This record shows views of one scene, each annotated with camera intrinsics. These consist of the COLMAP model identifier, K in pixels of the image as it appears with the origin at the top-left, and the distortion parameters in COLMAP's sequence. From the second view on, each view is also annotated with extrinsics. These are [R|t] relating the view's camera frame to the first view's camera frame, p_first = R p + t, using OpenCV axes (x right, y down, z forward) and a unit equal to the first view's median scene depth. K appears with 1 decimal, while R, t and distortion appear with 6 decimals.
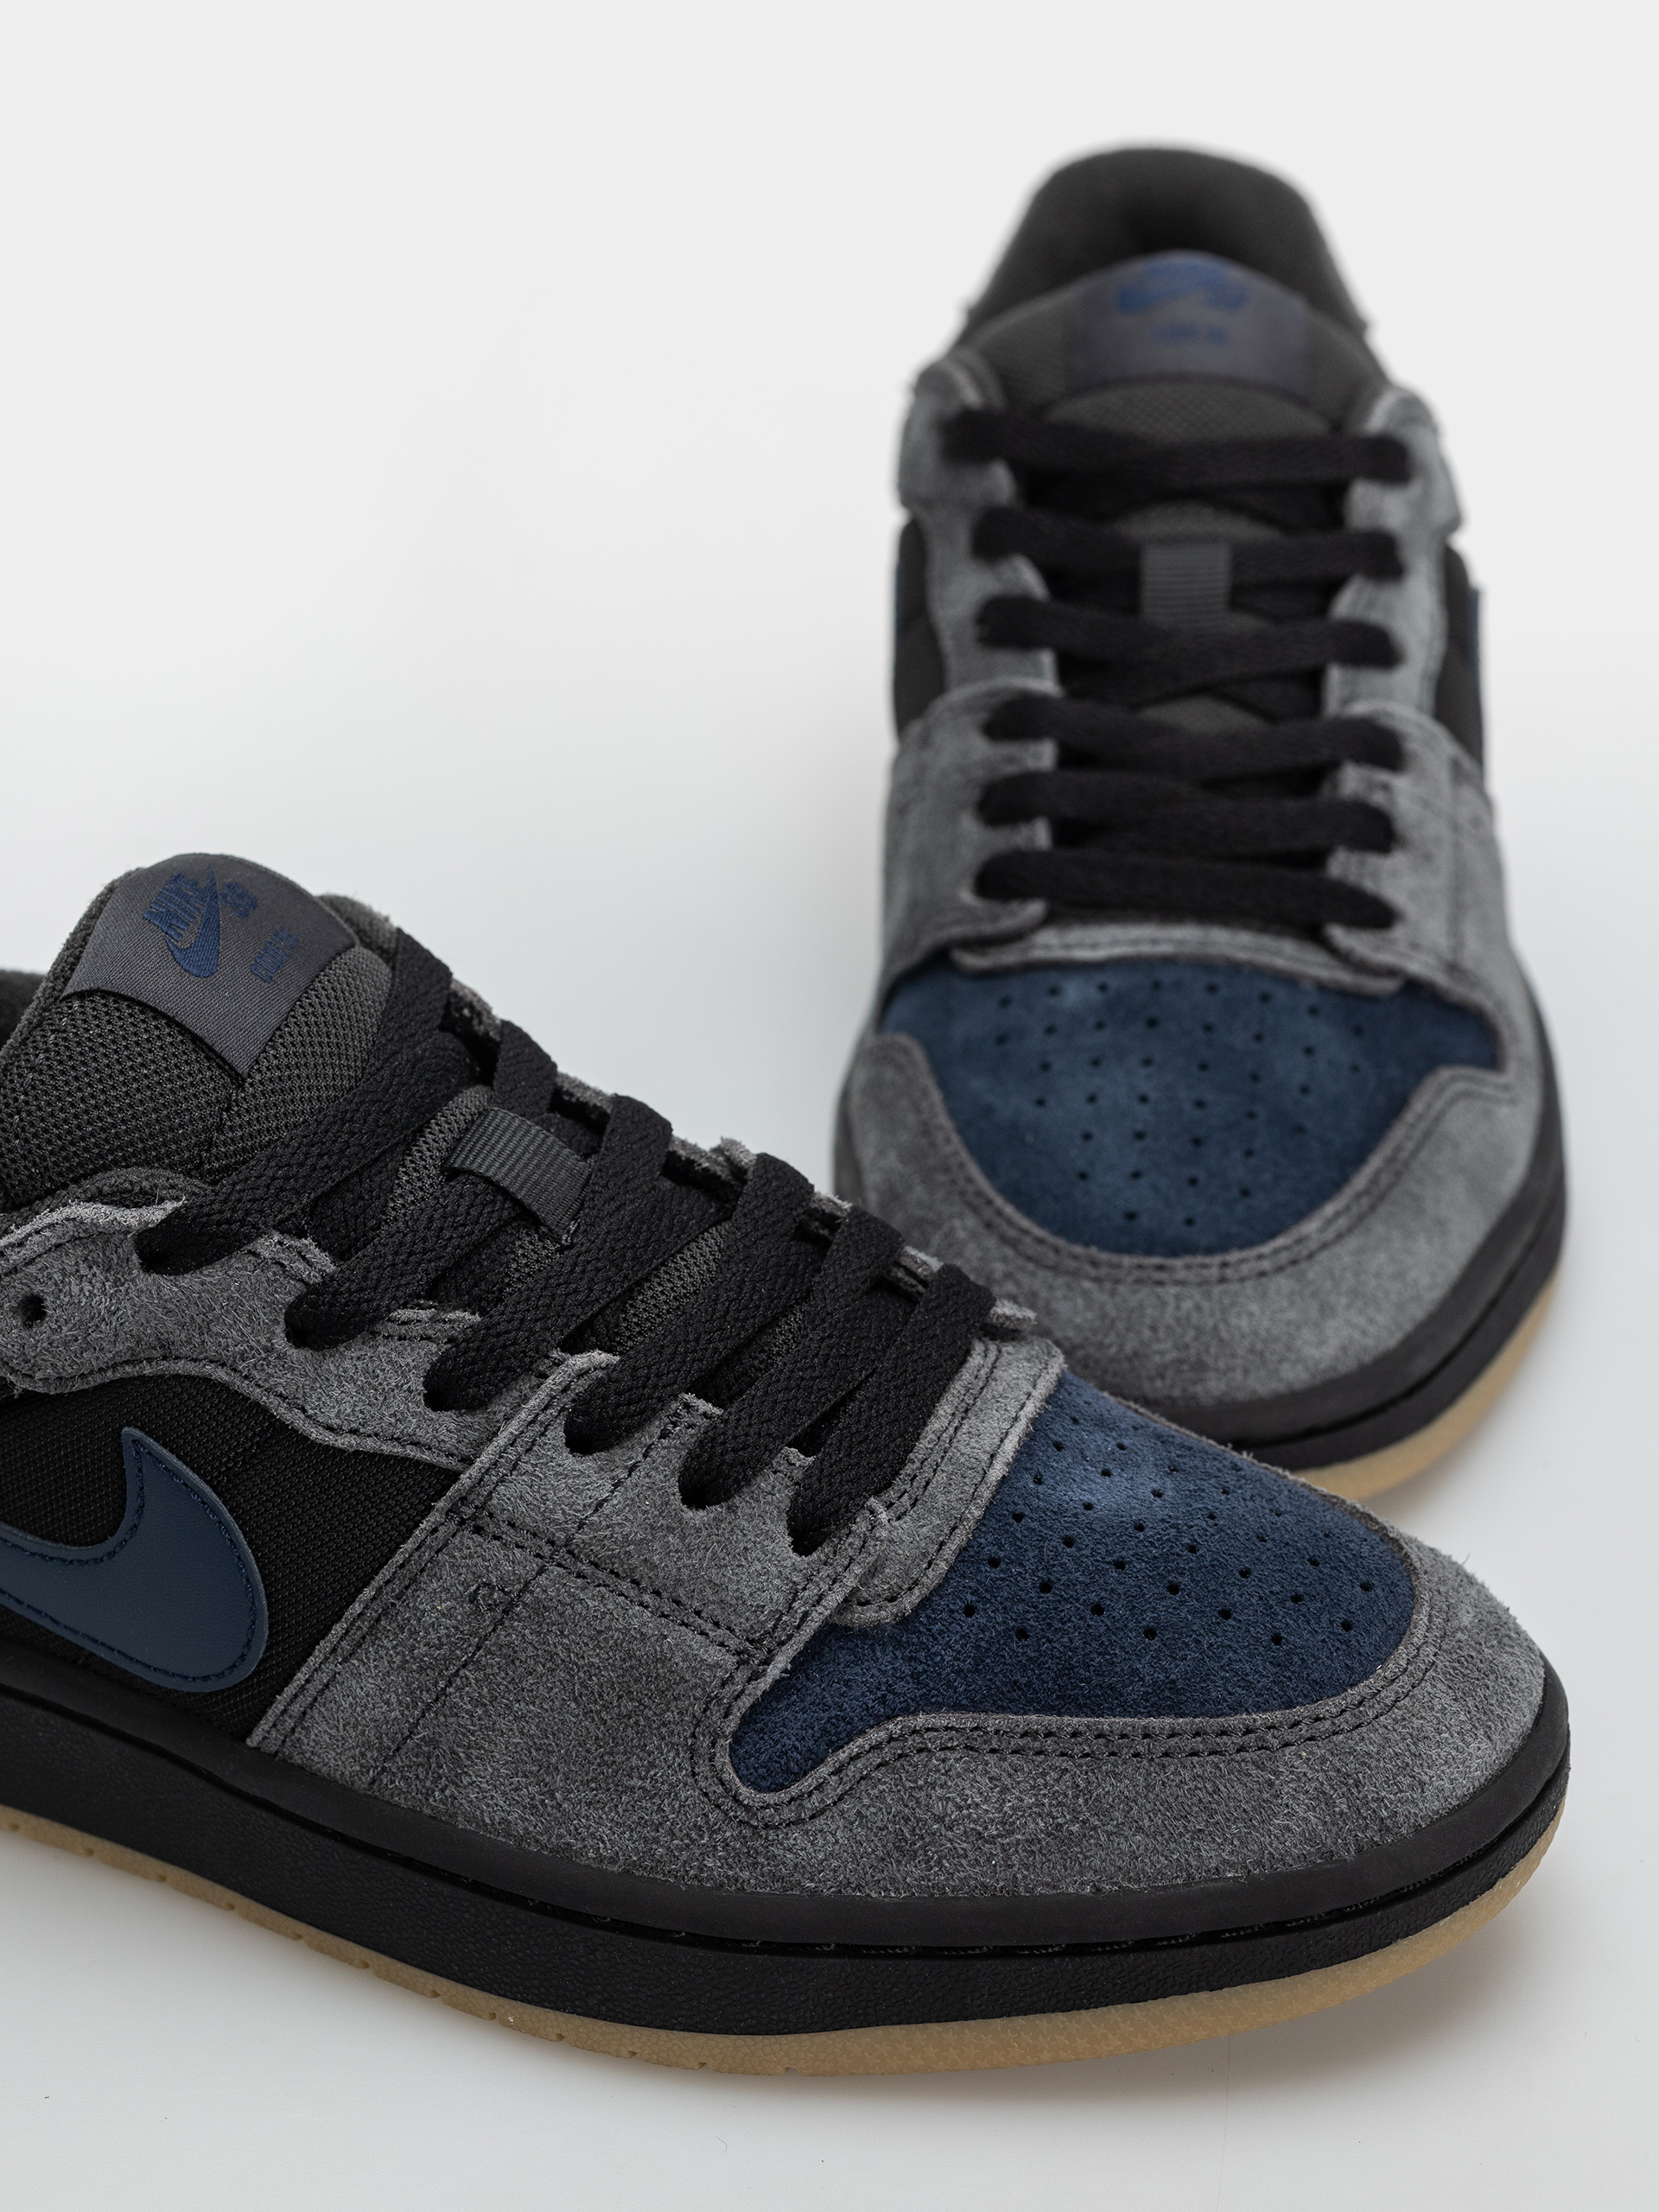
lens RADIAL K [[6422.1, 0, 829.5], [0, 6422.1, 1106.0], [0, 0, 1]] dist [0.109060, -0.795773]
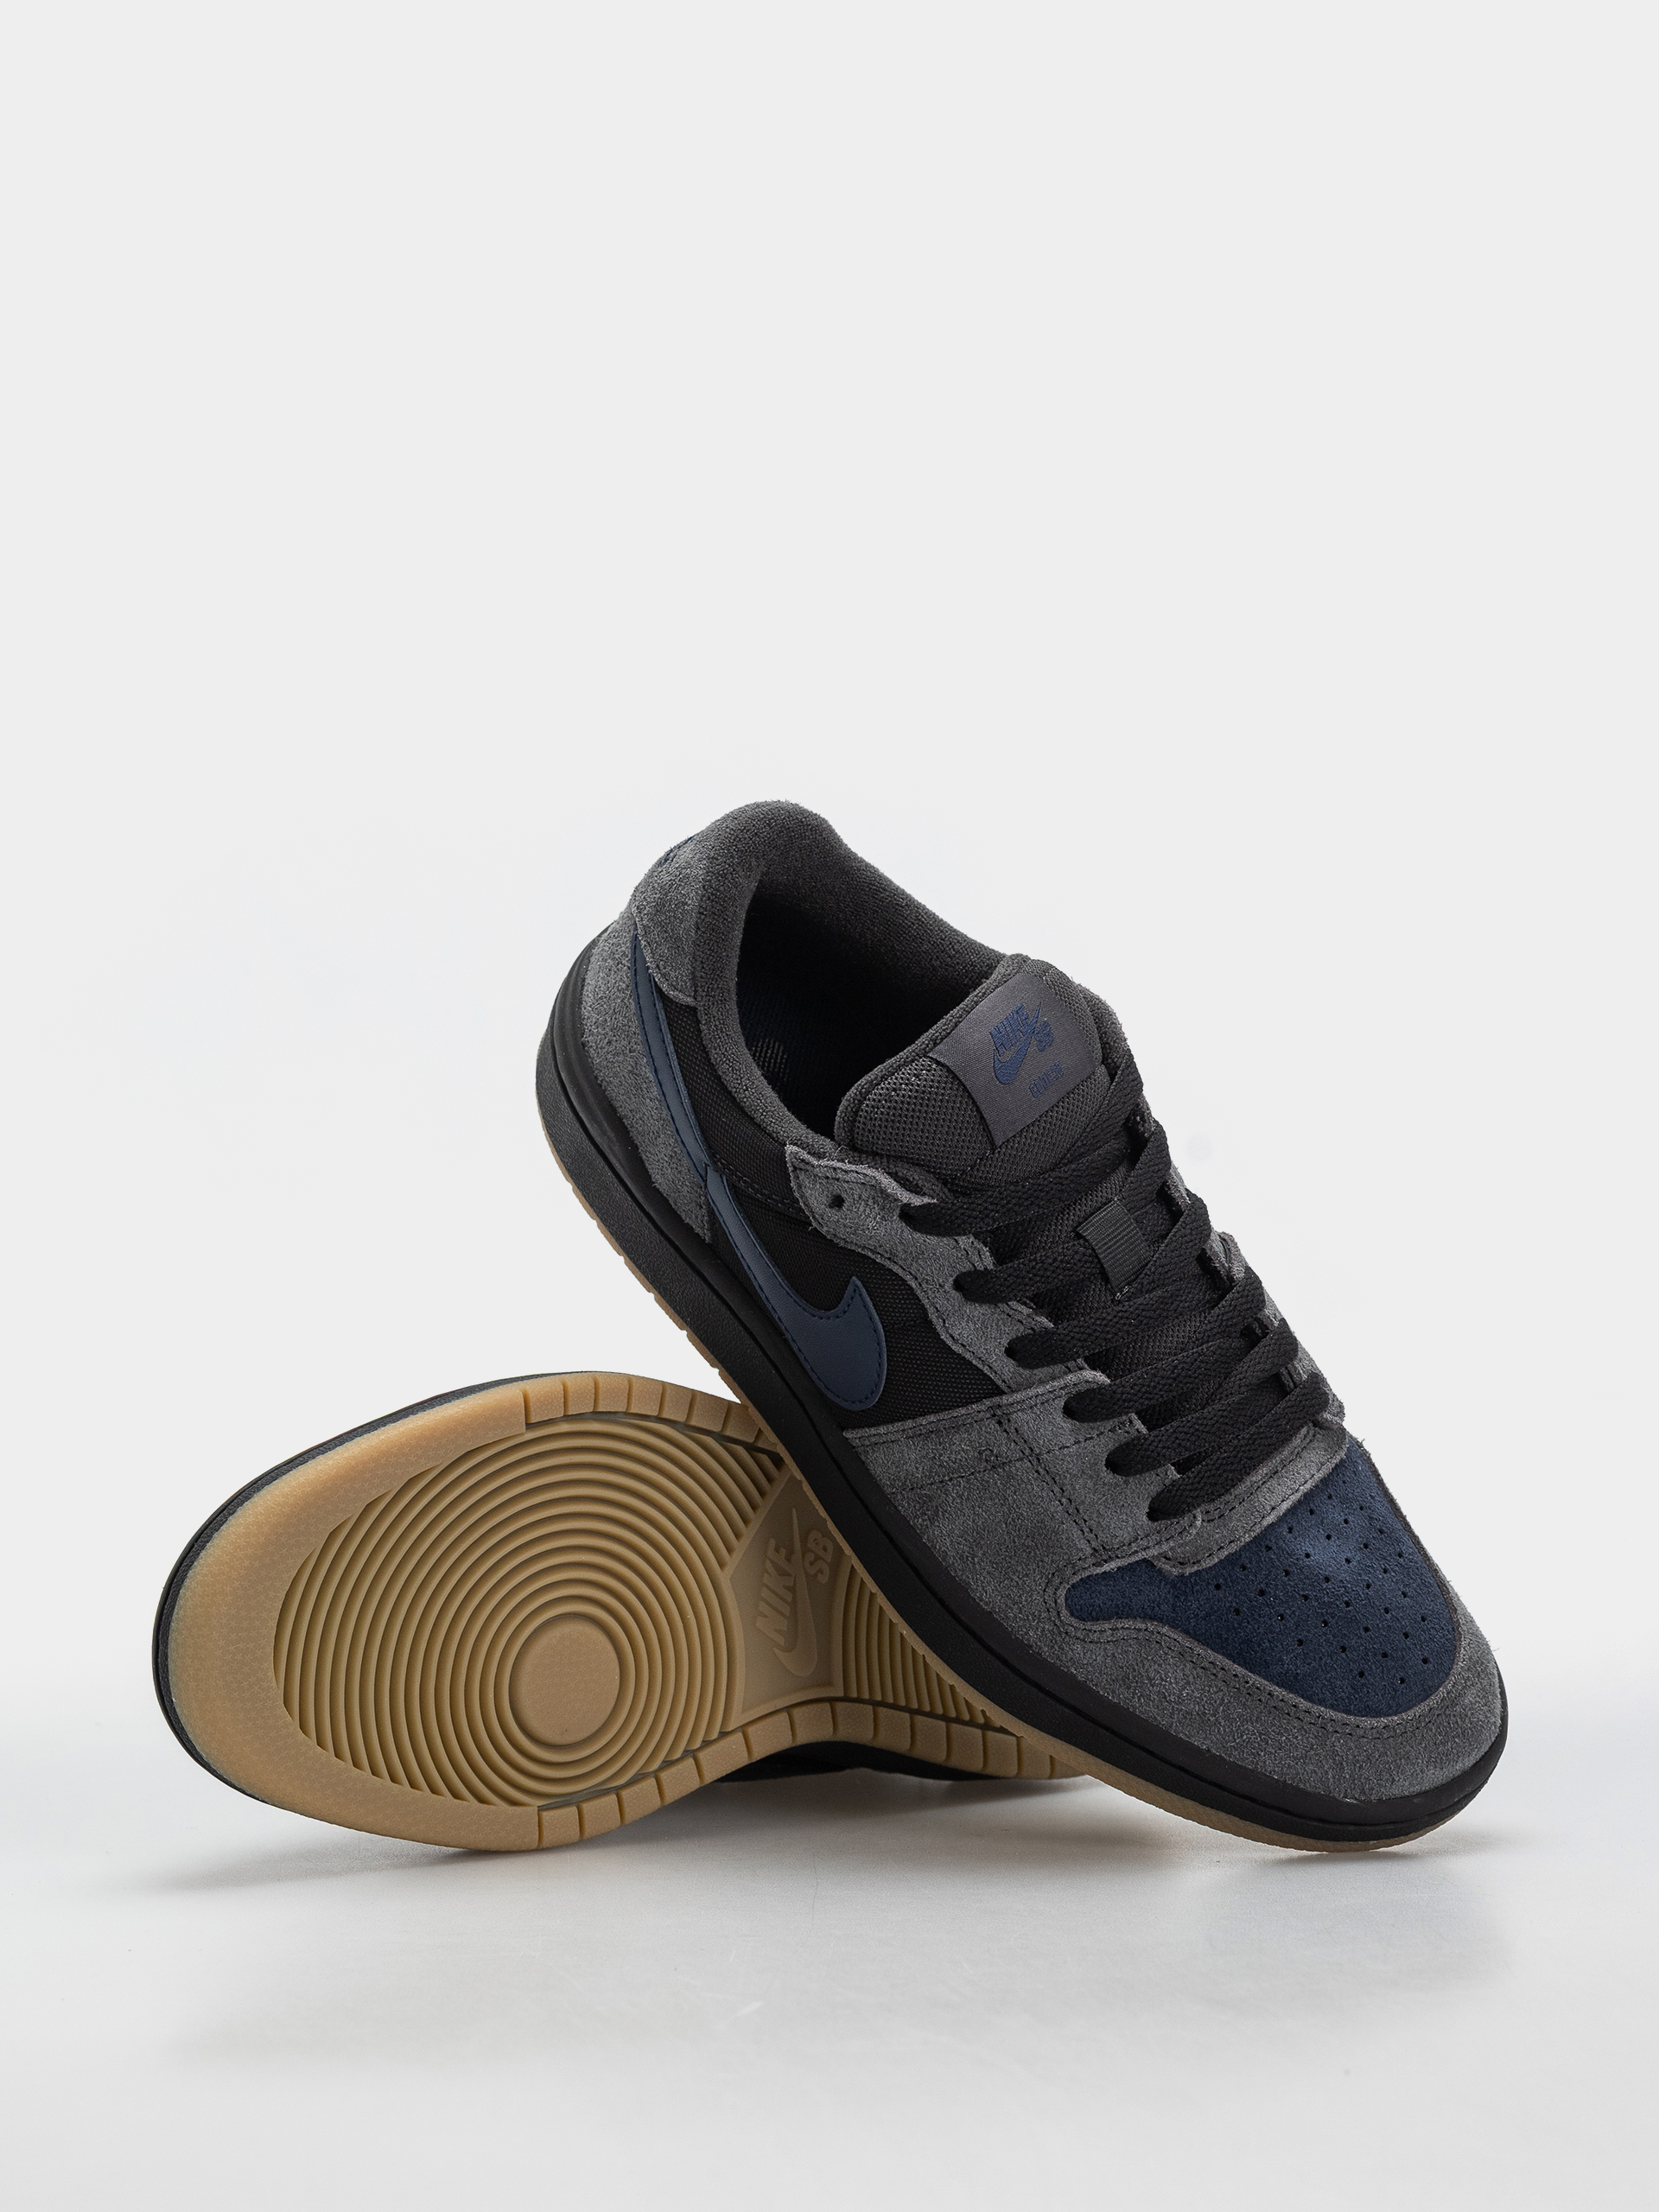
lens RADIAL K [[6422.1, 0, 829.5], [0, 6422.1, 1106.0], [0, 0, 1]] dist [0.109060, -0.795773]
pose [[0.884887, 0.464604, -0.033444, -0.078312], [-0.428386, 0.839895, 0.333259, -0.598200], [0.182923, -0.280570, 0.942242, -0.705562]]
